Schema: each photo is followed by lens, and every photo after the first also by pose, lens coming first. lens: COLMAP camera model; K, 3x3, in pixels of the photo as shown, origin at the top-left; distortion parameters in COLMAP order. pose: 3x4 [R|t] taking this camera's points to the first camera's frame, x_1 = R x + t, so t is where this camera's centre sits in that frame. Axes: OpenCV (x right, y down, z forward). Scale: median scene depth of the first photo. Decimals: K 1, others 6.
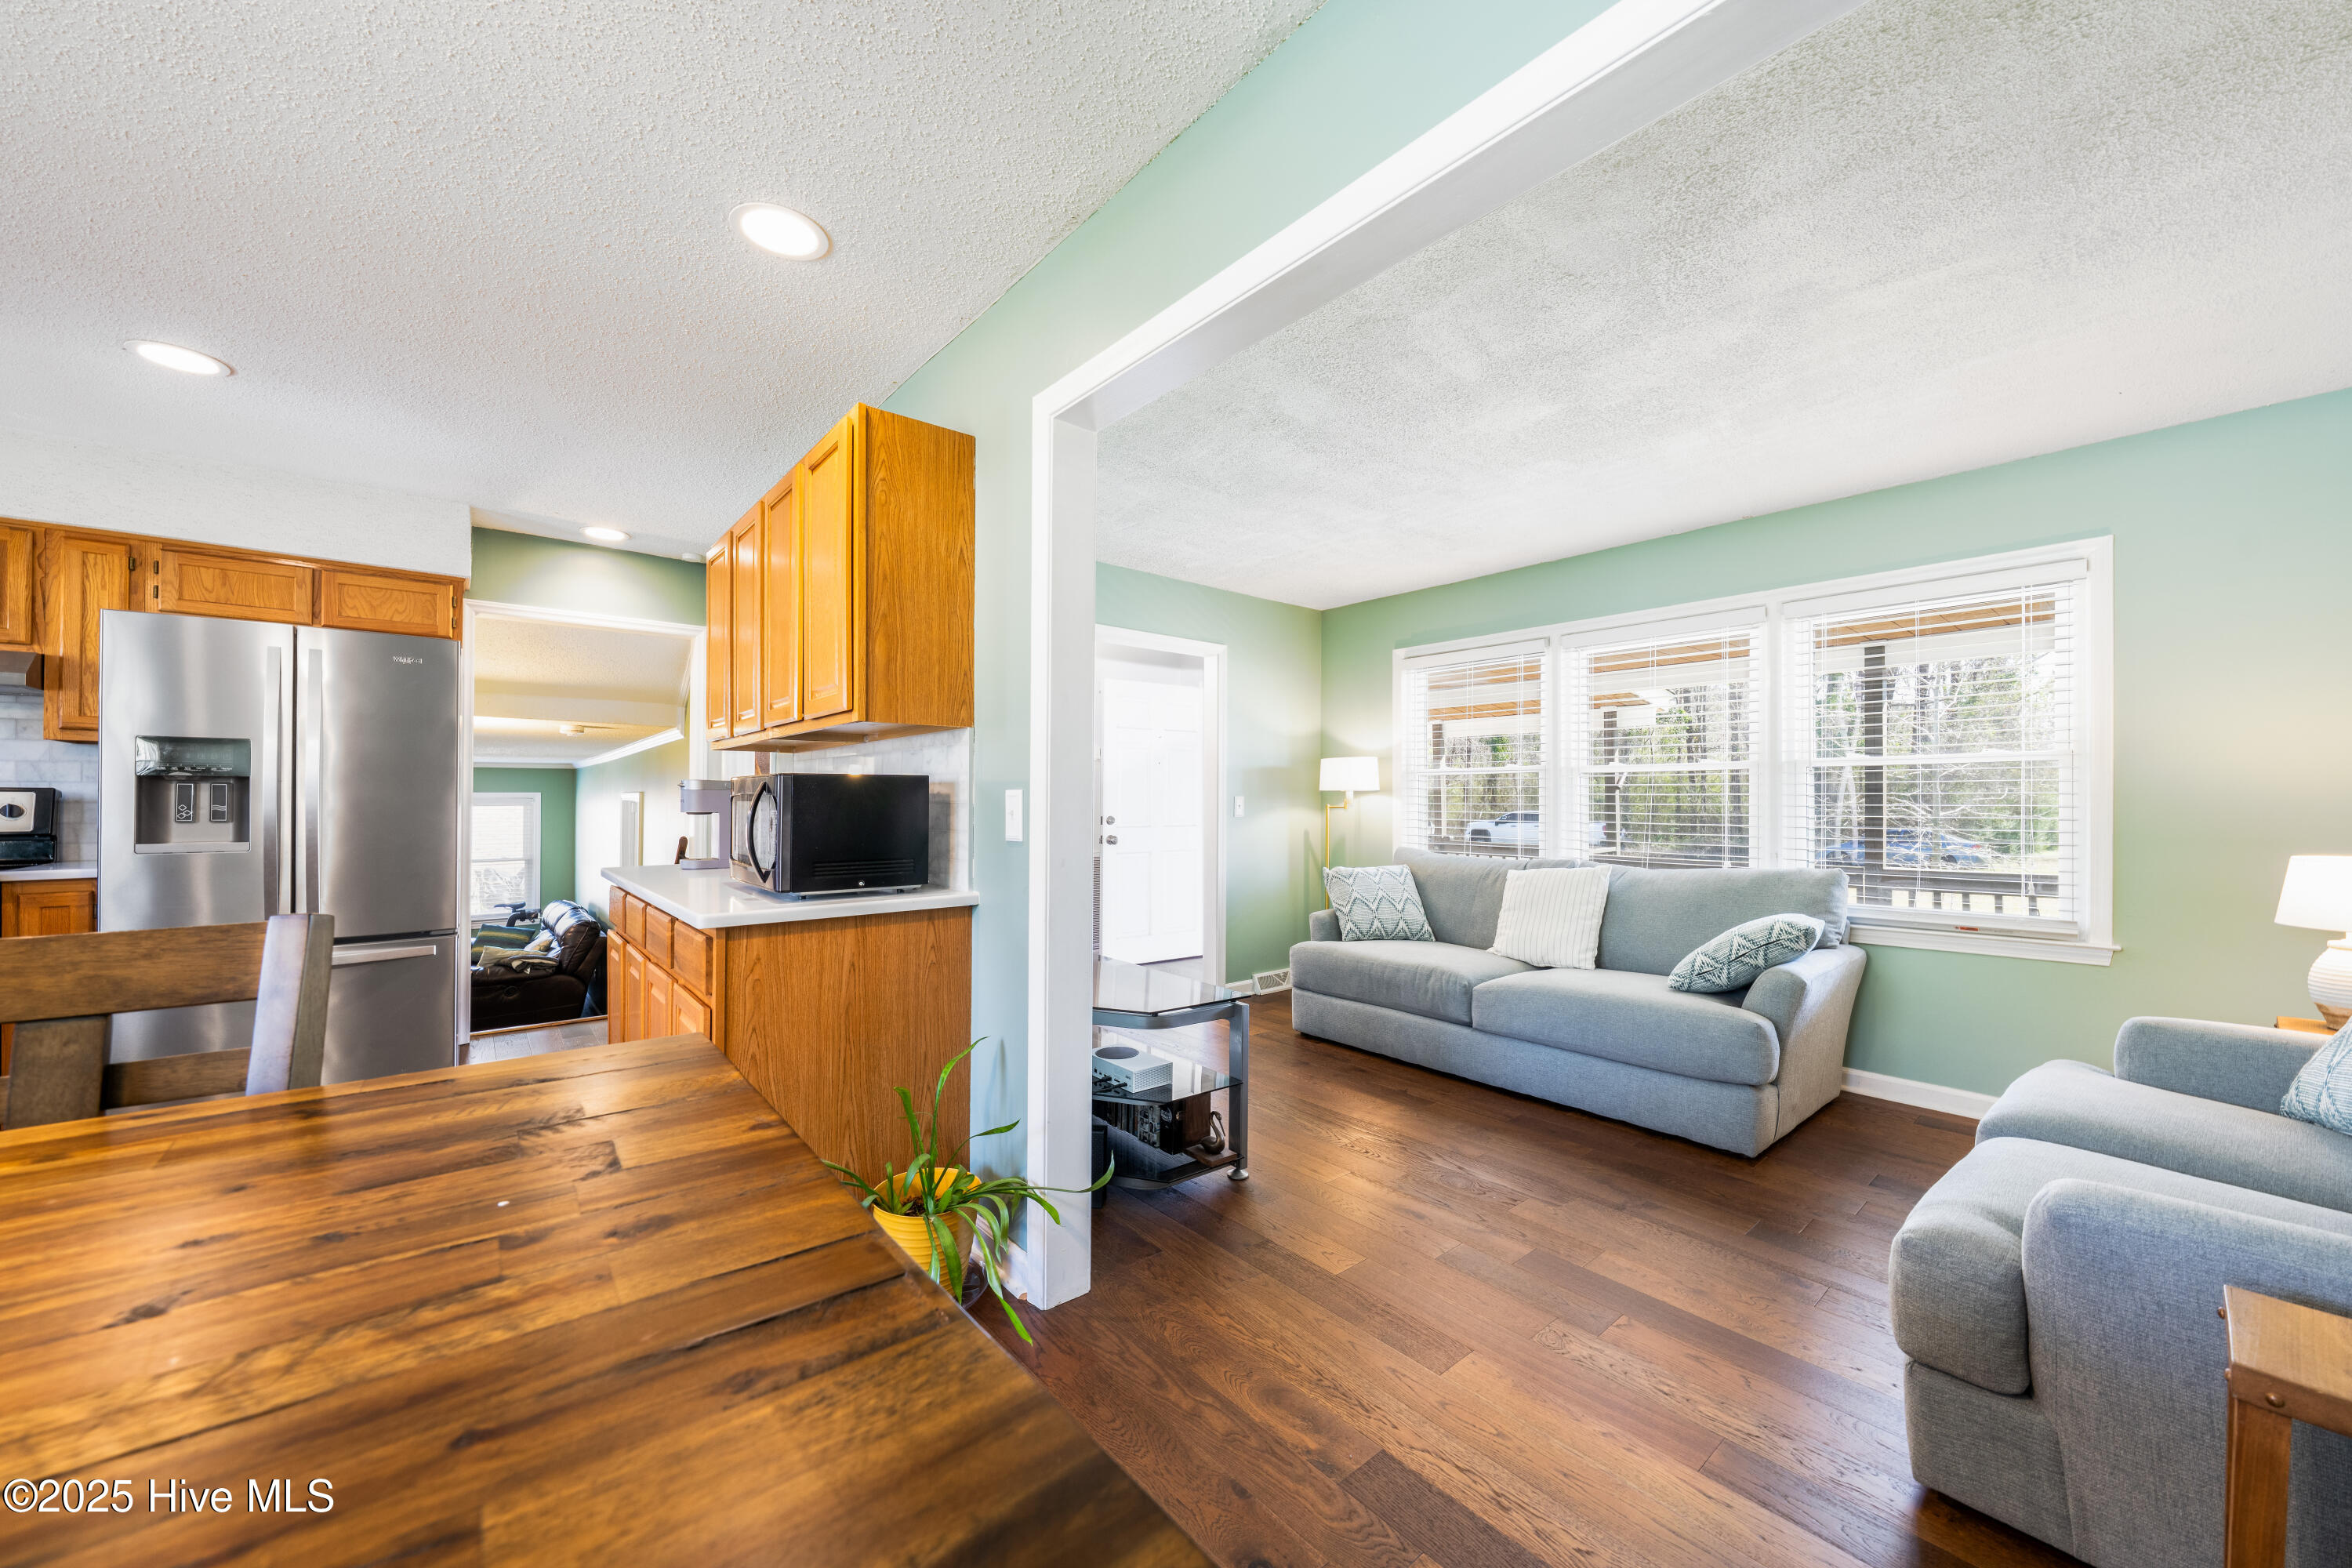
lens RADIAL K [[874.1, 0, 1175.2], [0, 874.1, 796.2], [0, 0, 1]] dist [-0.000115, 0.000076]
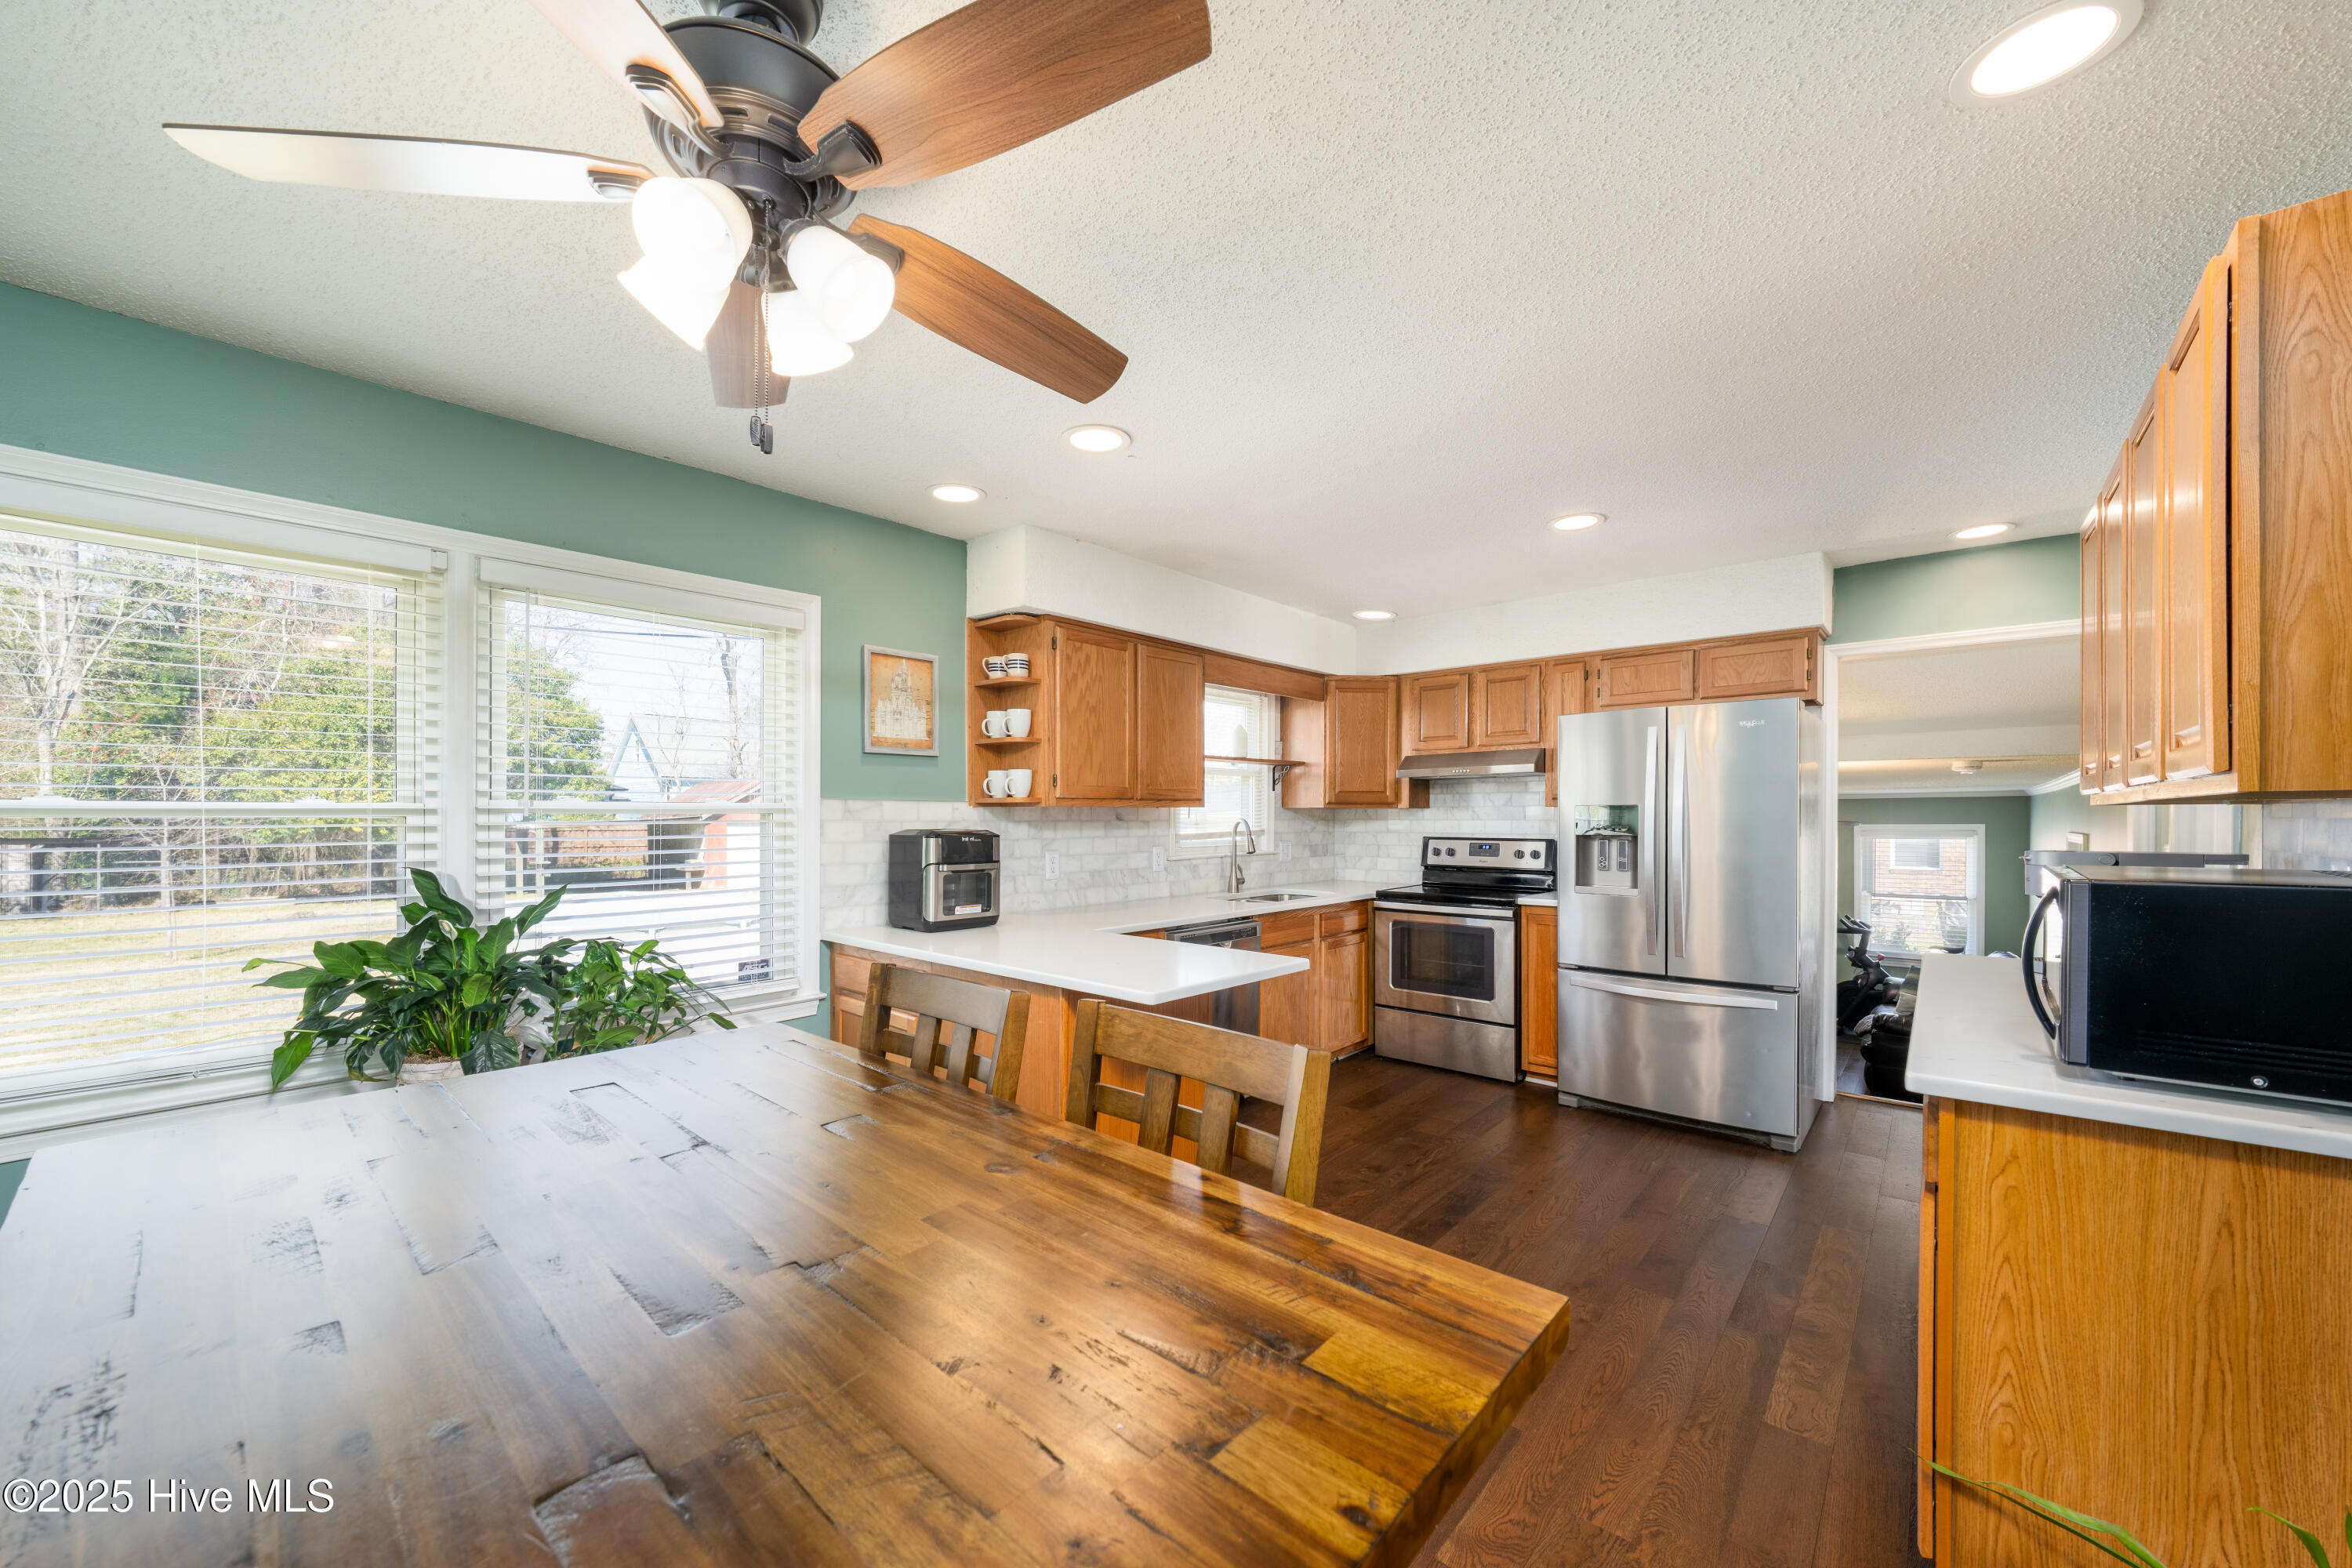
lens RADIAL K [[879.3, 0, 1171.2], [0, 879.3, 824.0], [0, 0, 1]] dist [-0.001152, 0.000050]
pose [[0.159772, 0.002376, -0.987151, 0.053452], [0.008466, 0.999957, 0.003777, -0.048240], [0.987118, -0.008961, 0.159745, 0.154921]]
